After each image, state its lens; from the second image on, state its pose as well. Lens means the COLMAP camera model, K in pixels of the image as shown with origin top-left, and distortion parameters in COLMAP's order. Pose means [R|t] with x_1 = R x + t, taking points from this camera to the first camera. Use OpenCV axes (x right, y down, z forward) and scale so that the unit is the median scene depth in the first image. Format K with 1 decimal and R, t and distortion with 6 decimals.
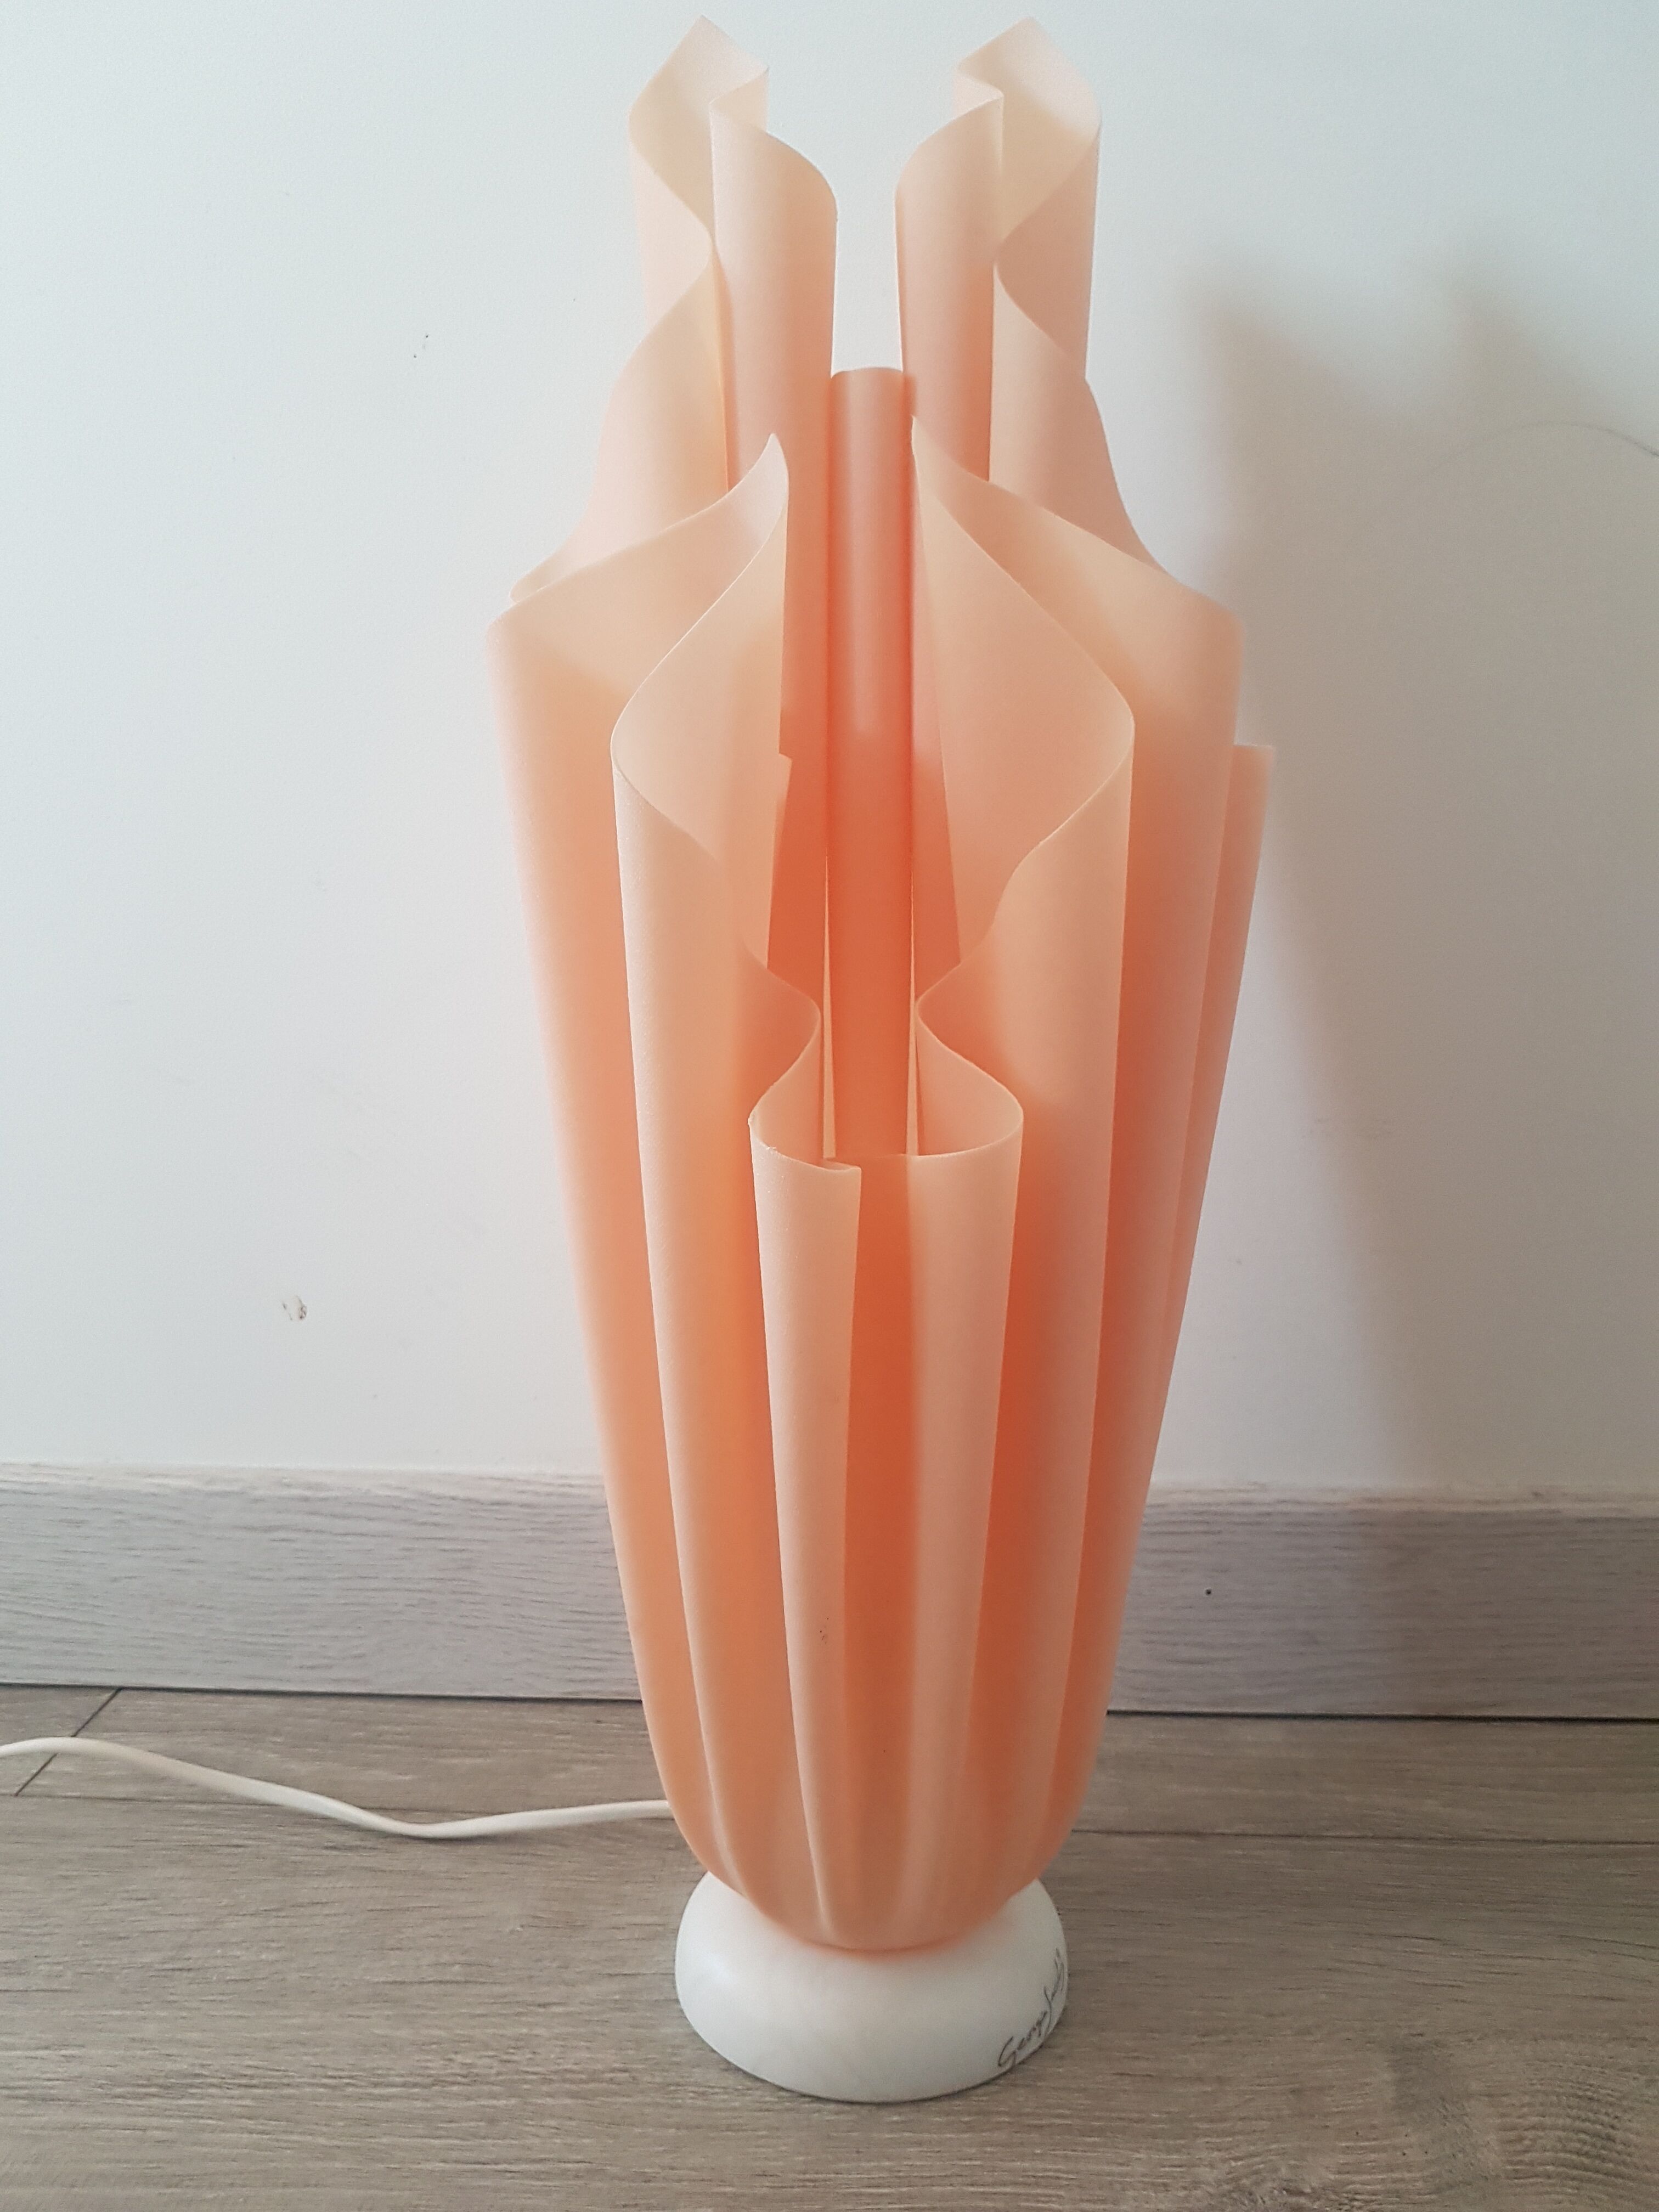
lens RADIAL K [[1730.1, 0, 822.6], [0, 1730.1, 1143.9], [0, 0, 1]] dist [-0.041668, 0.009919]
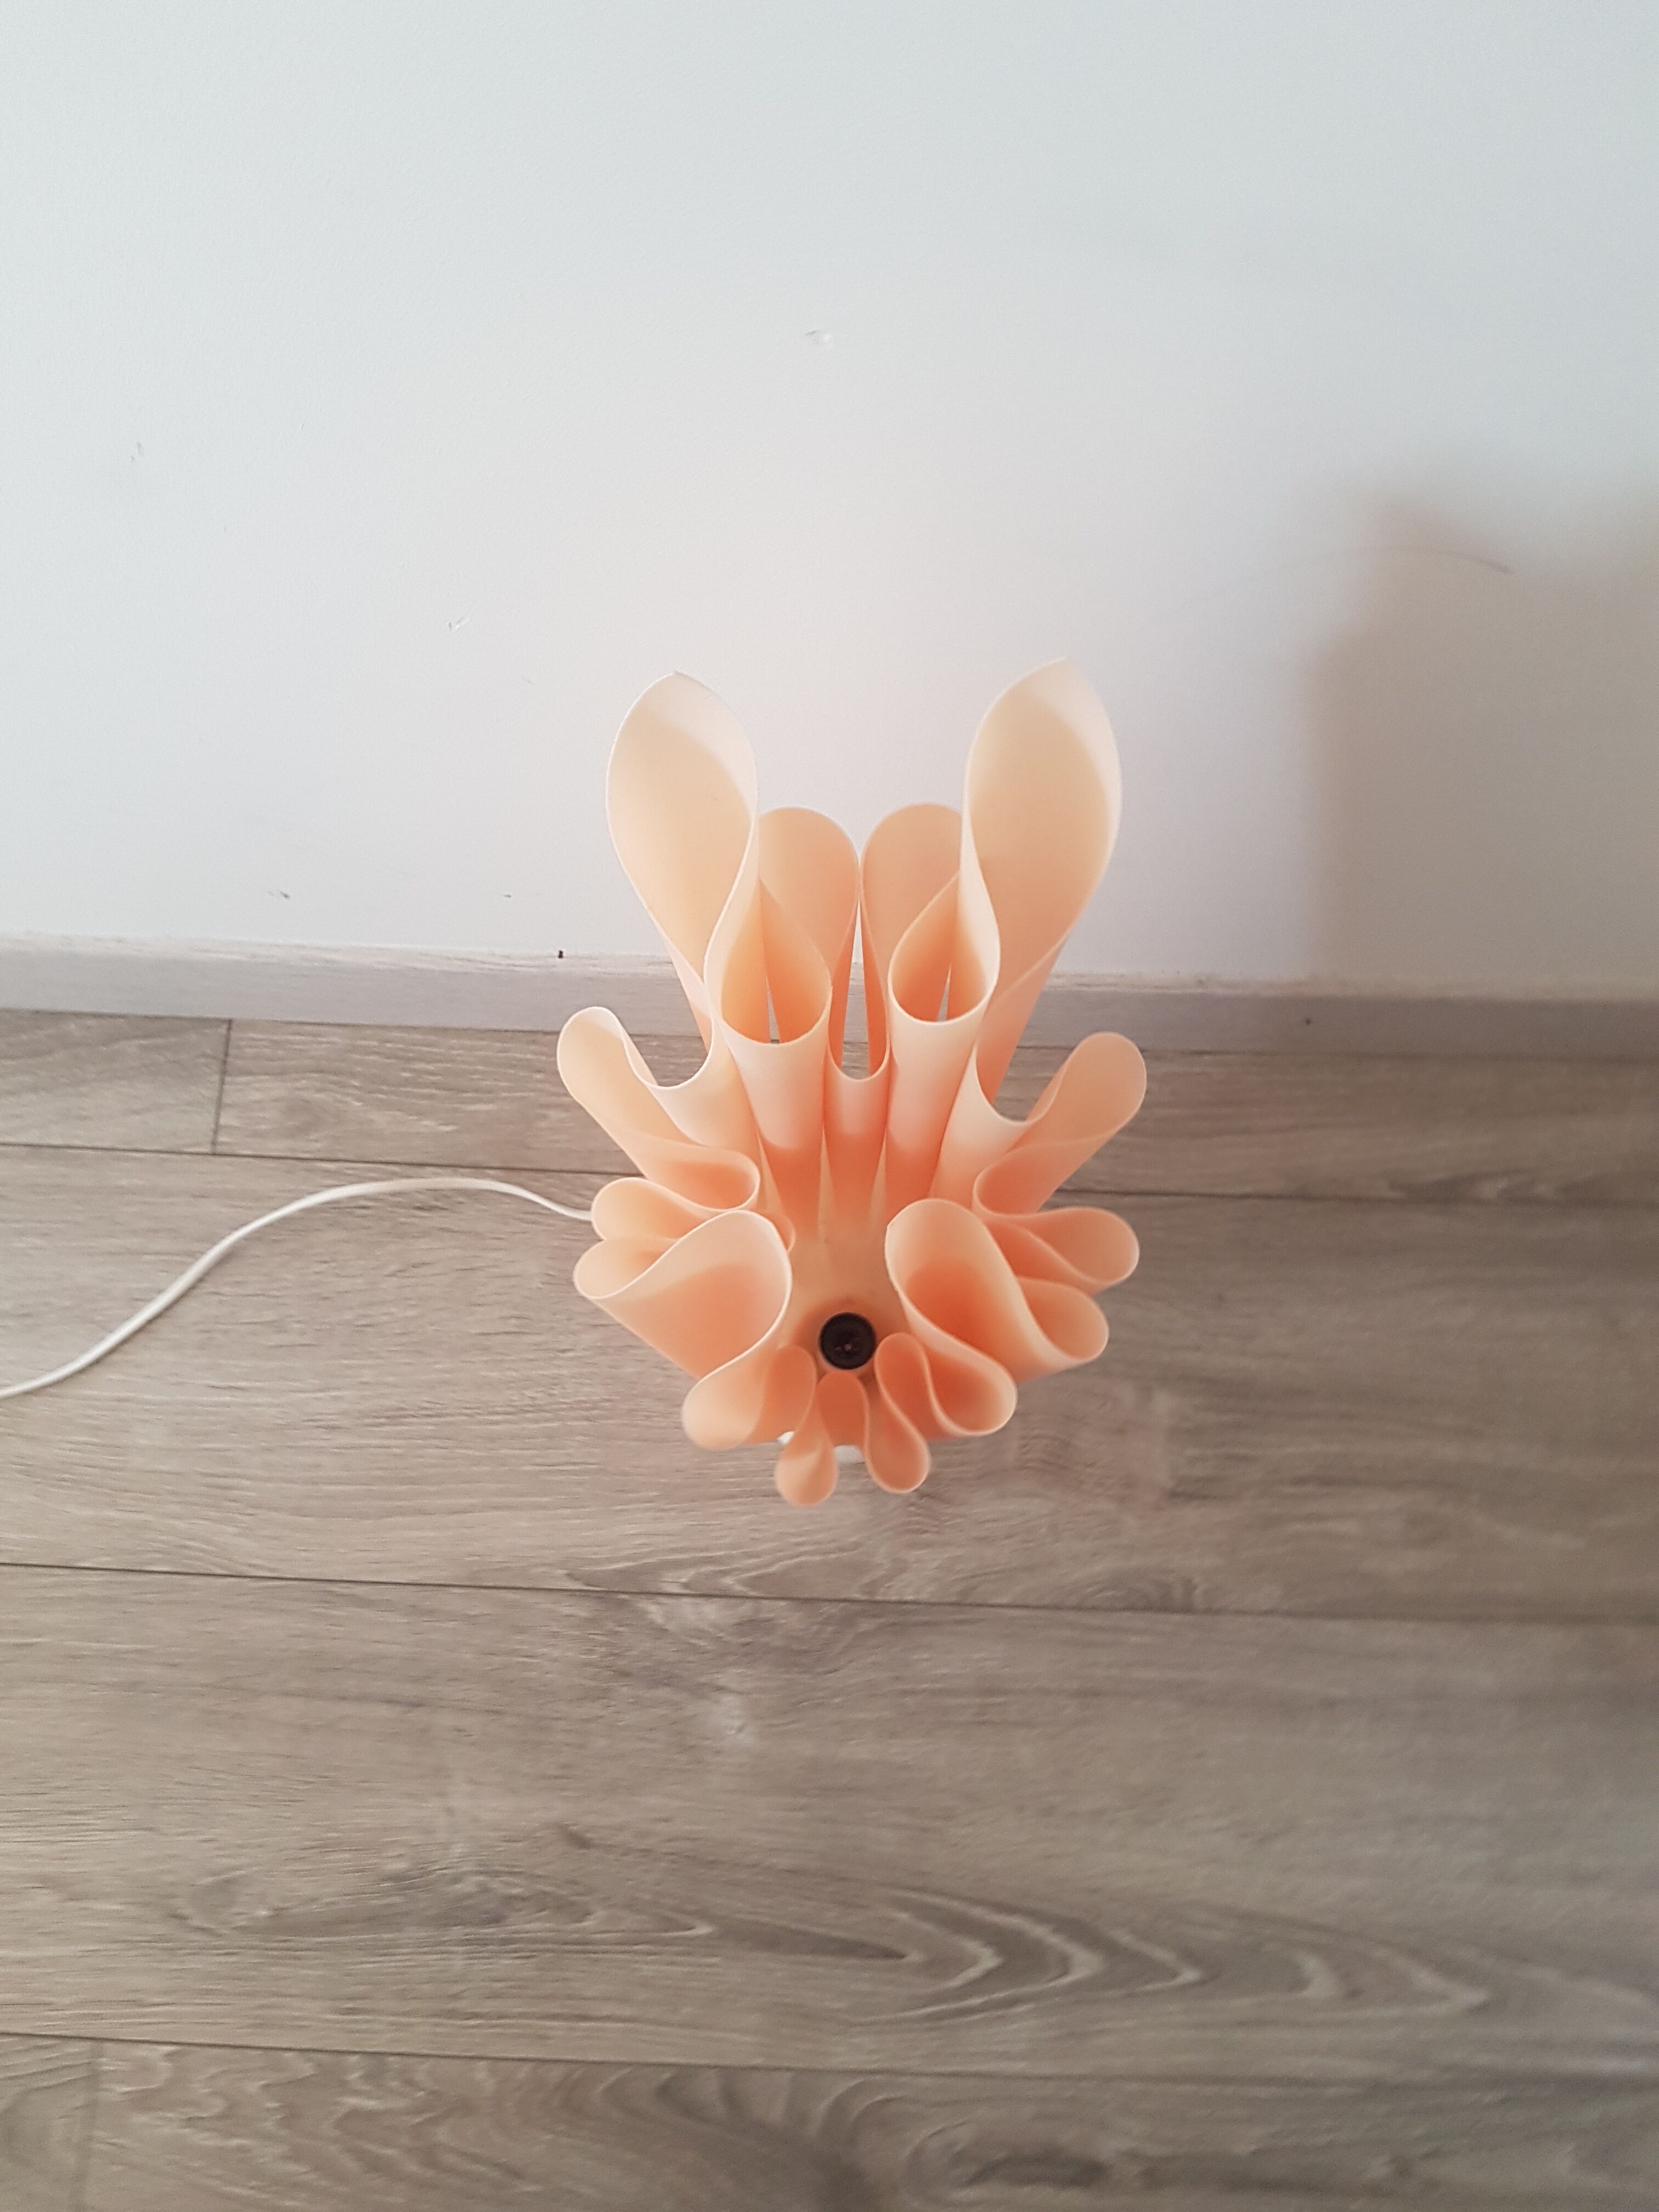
lens RADIAL K [[1730.1, 0, 852.9], [0, 1730.1, 1119.4], [0, 0, 1]] dist [-0.041668, 0.009919]
pose [[0.999696, -0.013723, 0.020488, 0.113833], [-0.013144, 0.406437, 0.913584, -1.220539], [-0.020865, -0.913576, 0.406133, 0.372530]]
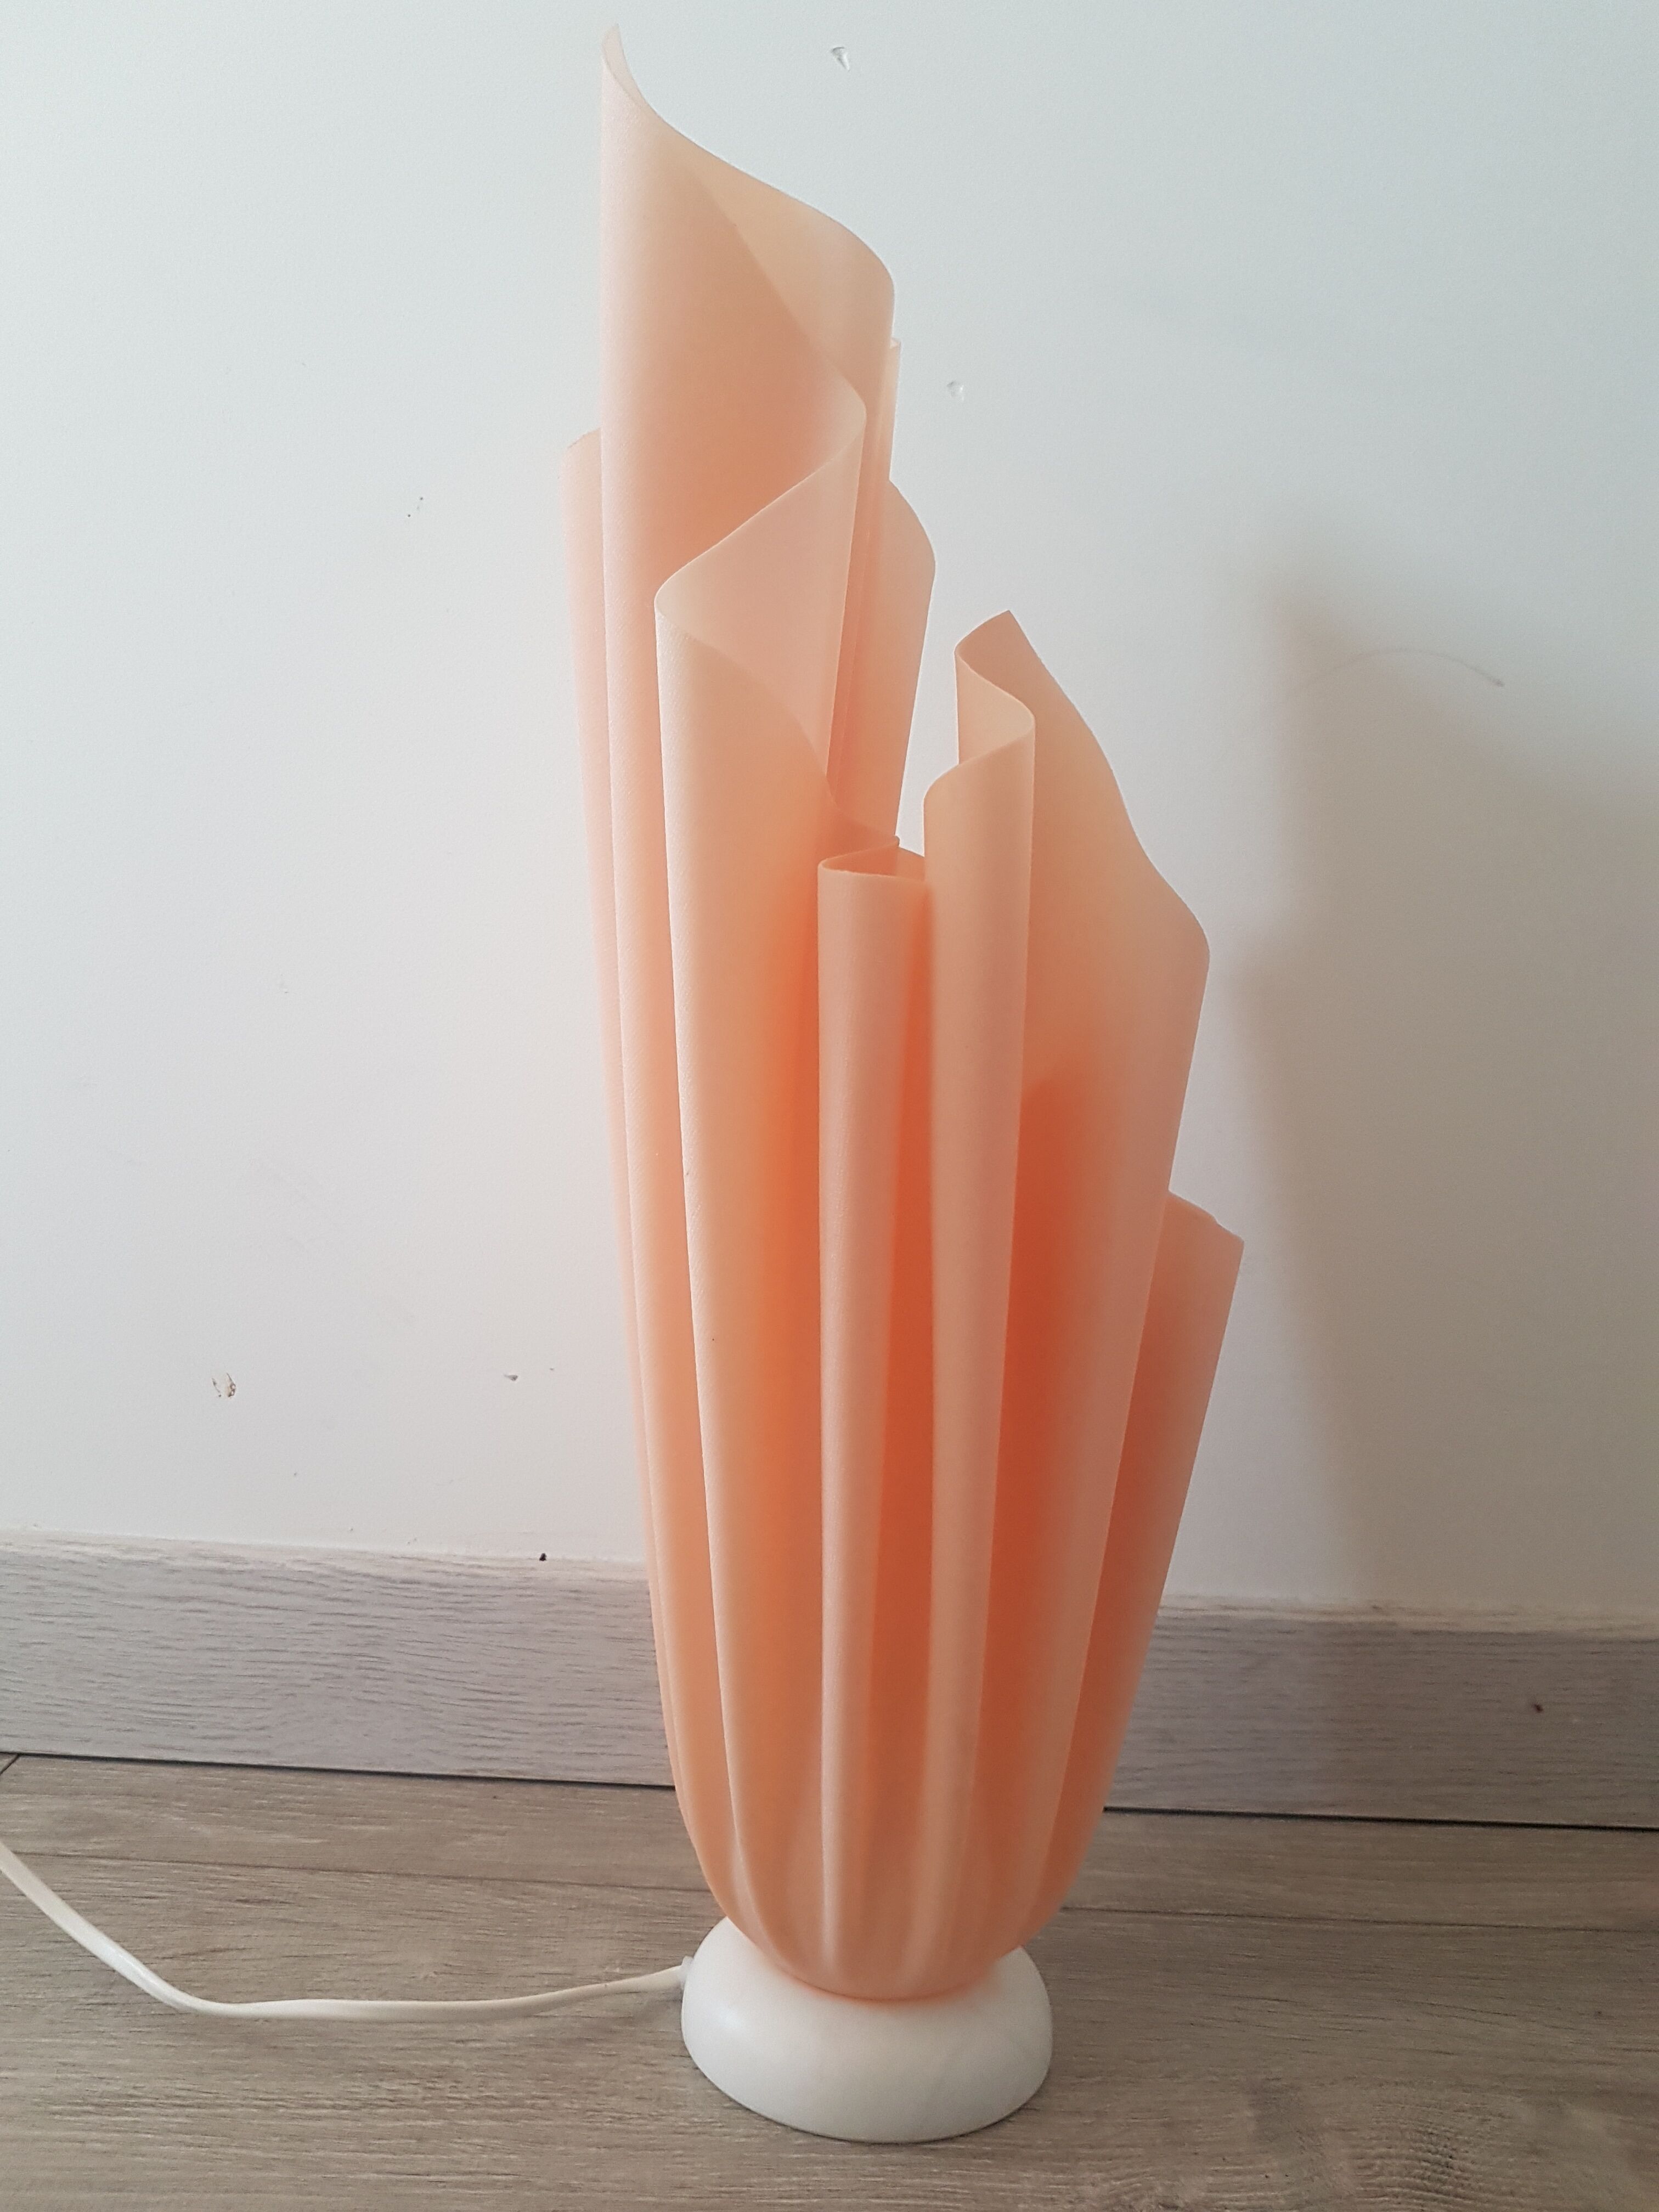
lens RADIAL K [[1730.1, 0, 777.2], [0, 1730.1, 1146.1], [0, 0, 1]] dist [-0.041668, 0.009919]
pose [[0.995992, 0.054076, 0.071243, -0.064460], [-0.047205, 0.994373, -0.094832, 0.040412], [-0.075970, 0.091089, 0.992941, -0.093026]]
